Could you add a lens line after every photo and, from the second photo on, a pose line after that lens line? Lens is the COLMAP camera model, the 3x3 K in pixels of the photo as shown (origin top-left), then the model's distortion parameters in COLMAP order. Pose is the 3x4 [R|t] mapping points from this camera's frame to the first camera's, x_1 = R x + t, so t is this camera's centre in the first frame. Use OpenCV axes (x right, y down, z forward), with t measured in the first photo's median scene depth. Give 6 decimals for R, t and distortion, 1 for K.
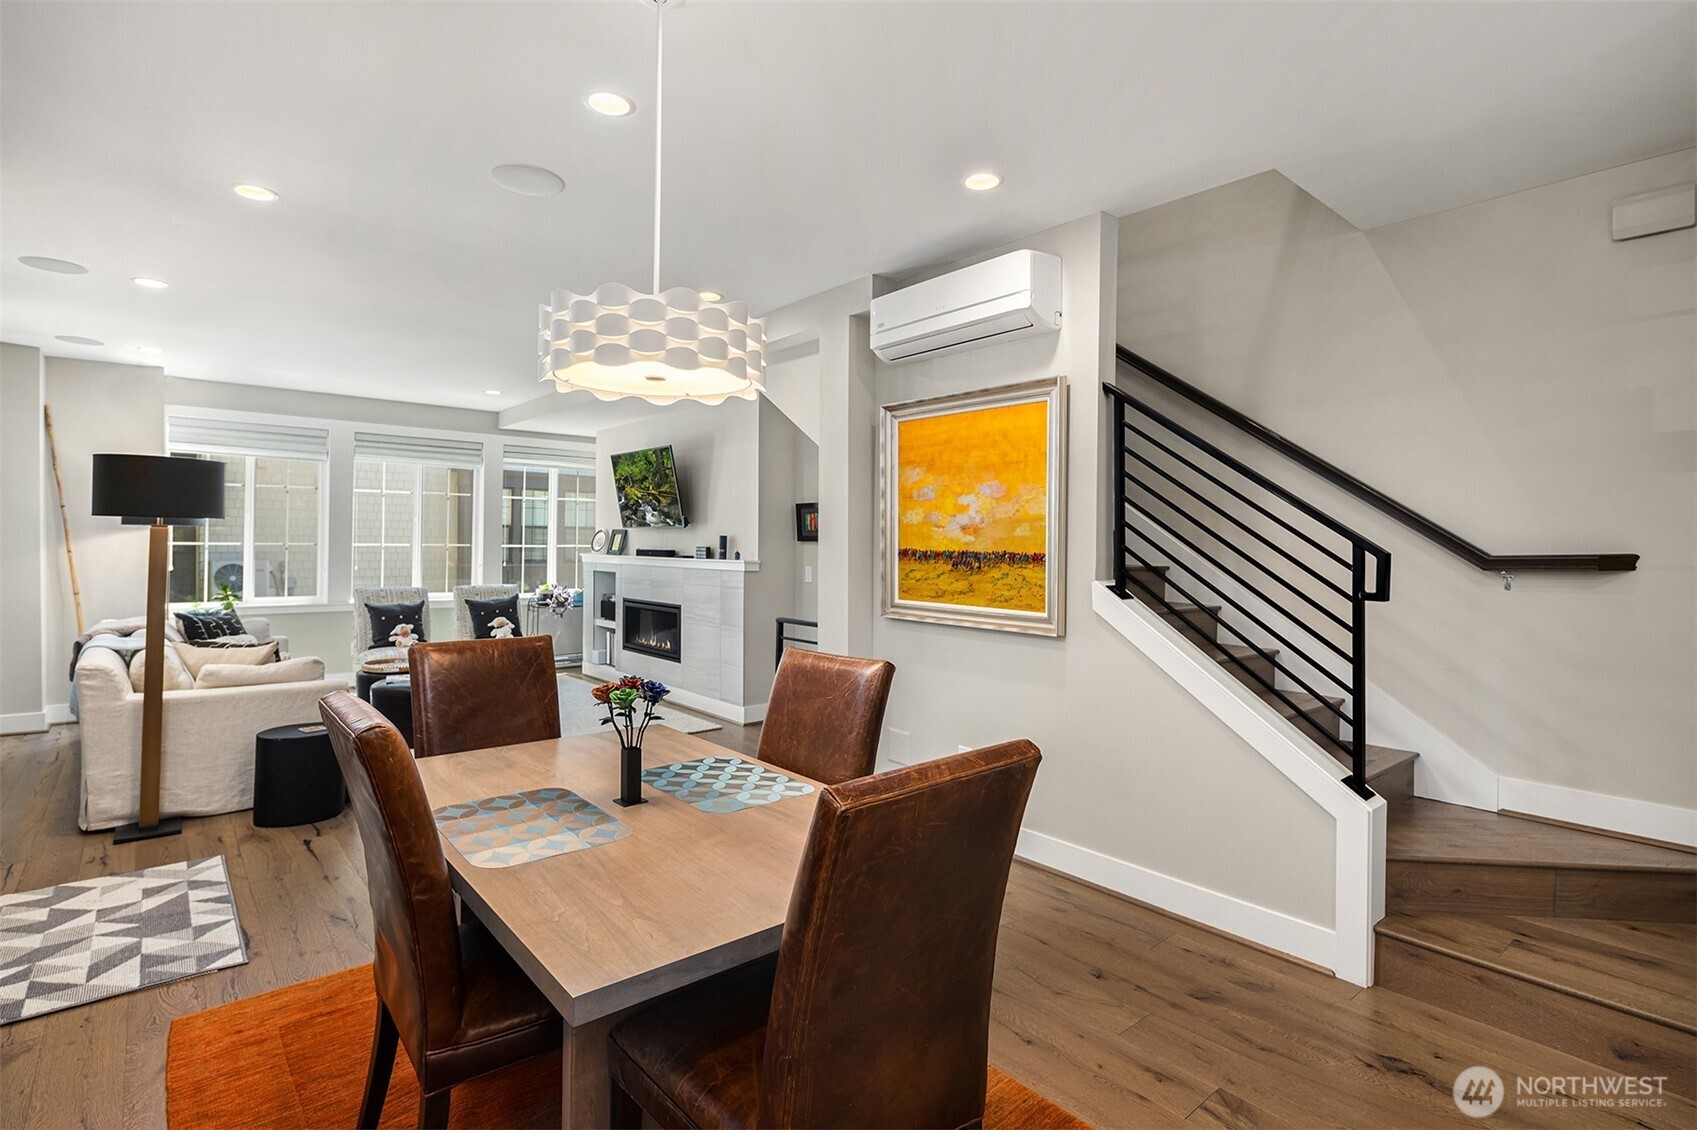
lens RADIAL K [[820.7, 0, 845.0], [0, 820.7, 540.7], [0, 0, 1]] dist [0.001950, -0.000490]
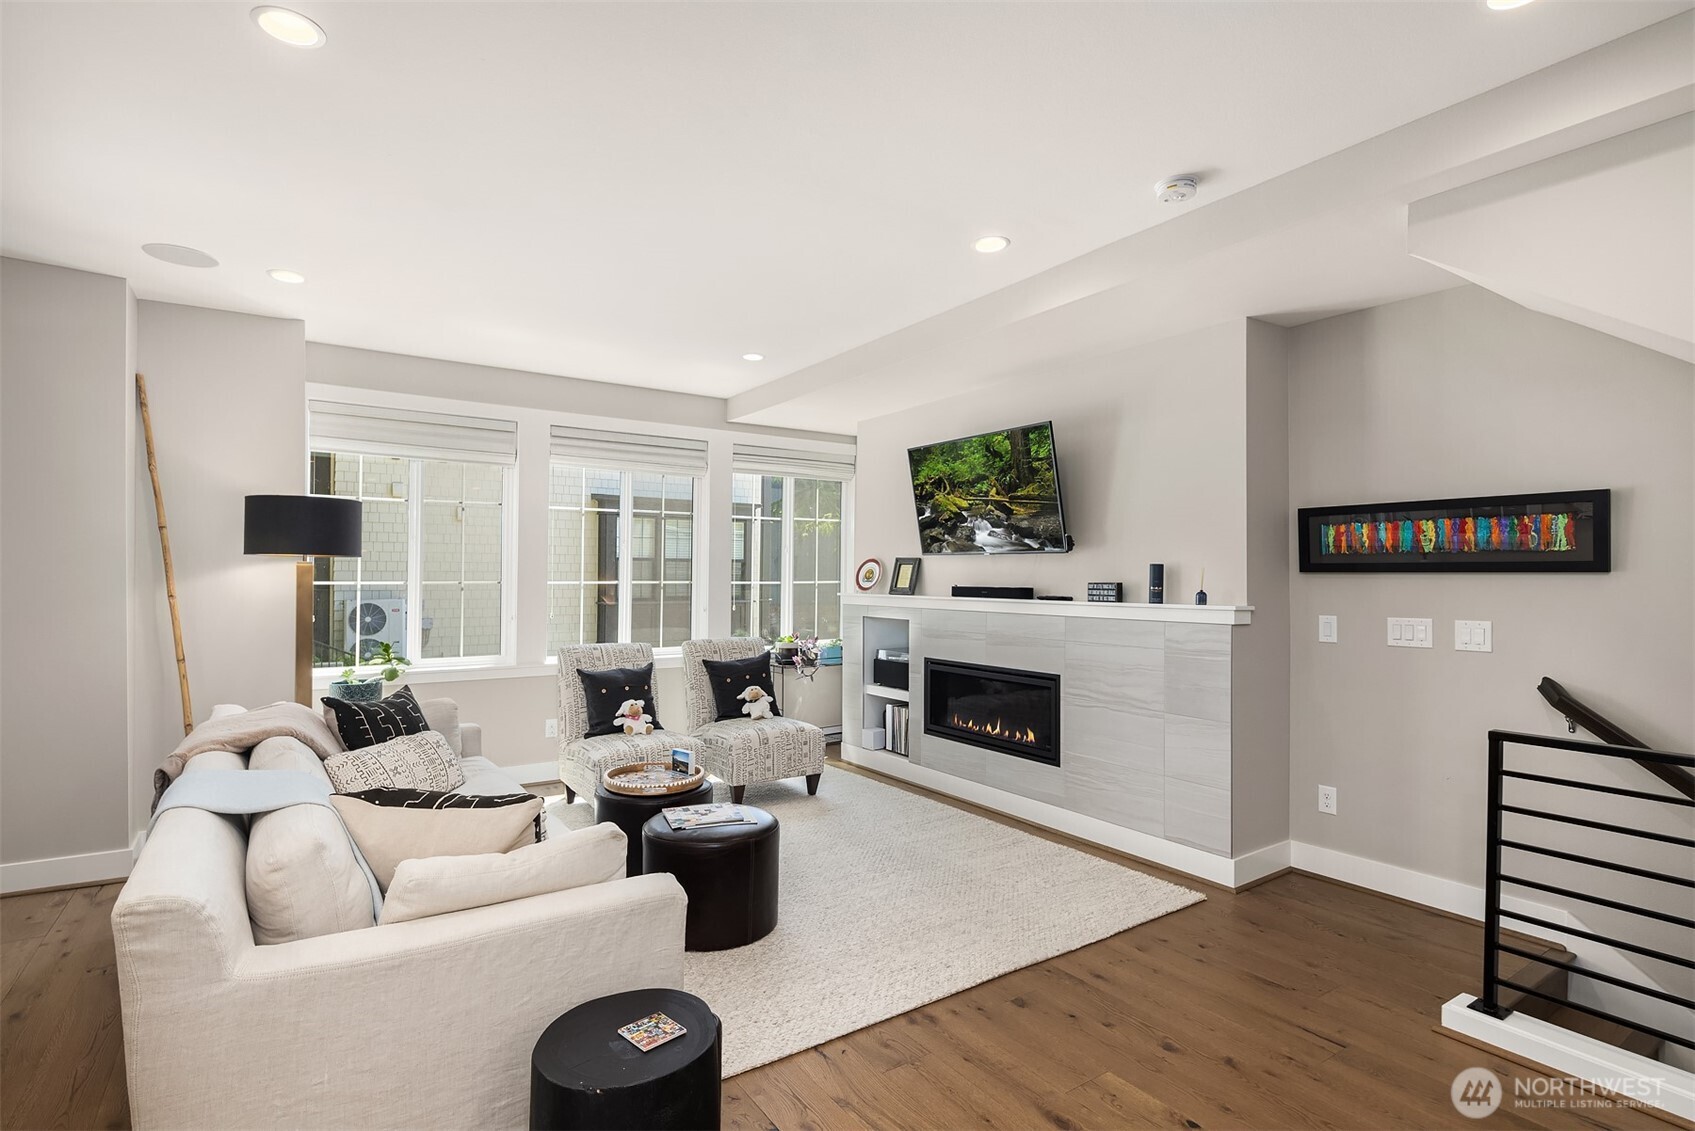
lens RADIAL K [[825.0, 0, 847.5], [0, 825.0, 565.5], [0, 0, 1]] dist [0.000585, 0.000384]
pose [[0.994637, -0.008660, -0.103062, -0.329059], [0.007587, 0.999913, -0.010801, -0.000162], [0.103146, 0.009961, 0.994616, 0.387974]]
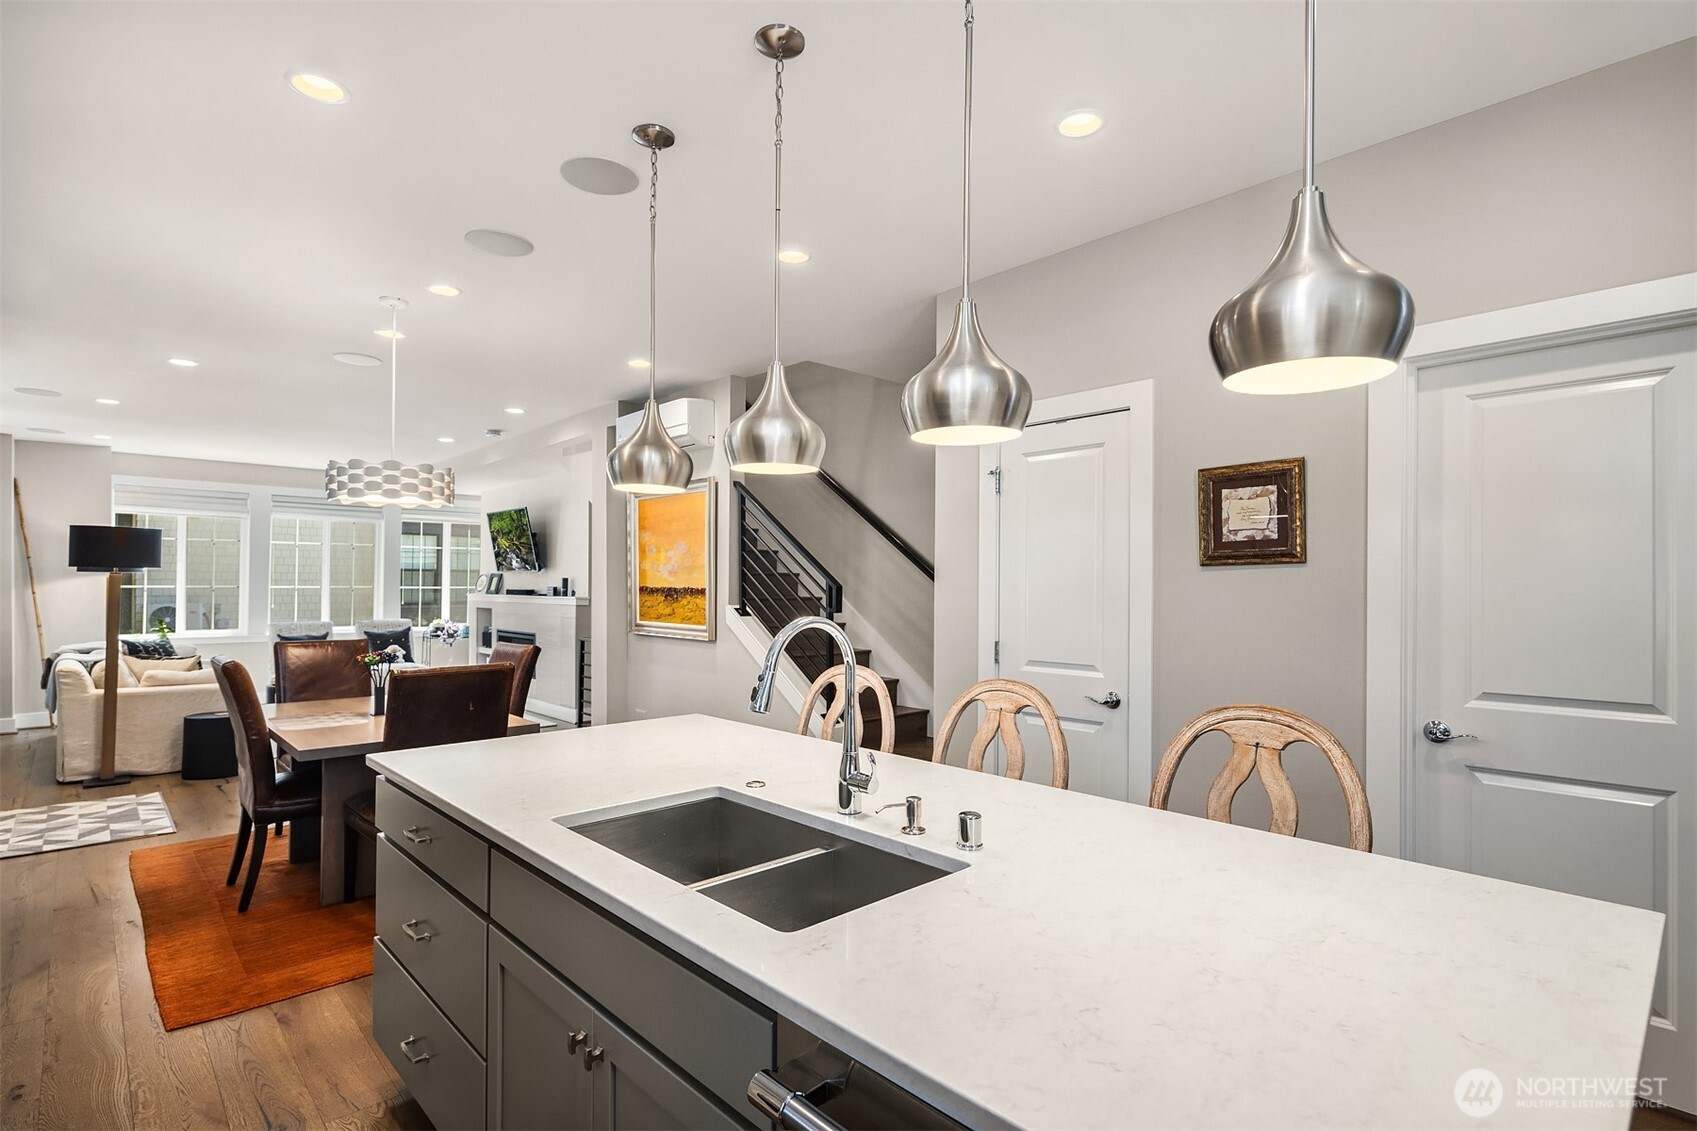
lens RADIAL K [[824.8, 0, 848.1], [0, 824.8, 572.0], [0, 0, 1]] dist [-0.000892, 0.000633]
pose [[0.998729, -0.004943, 0.050165, 0.240932], [0.005550, 0.999913, -0.011969, 0.002665], [-0.050102, 0.012232, 0.998669, -0.324473]]
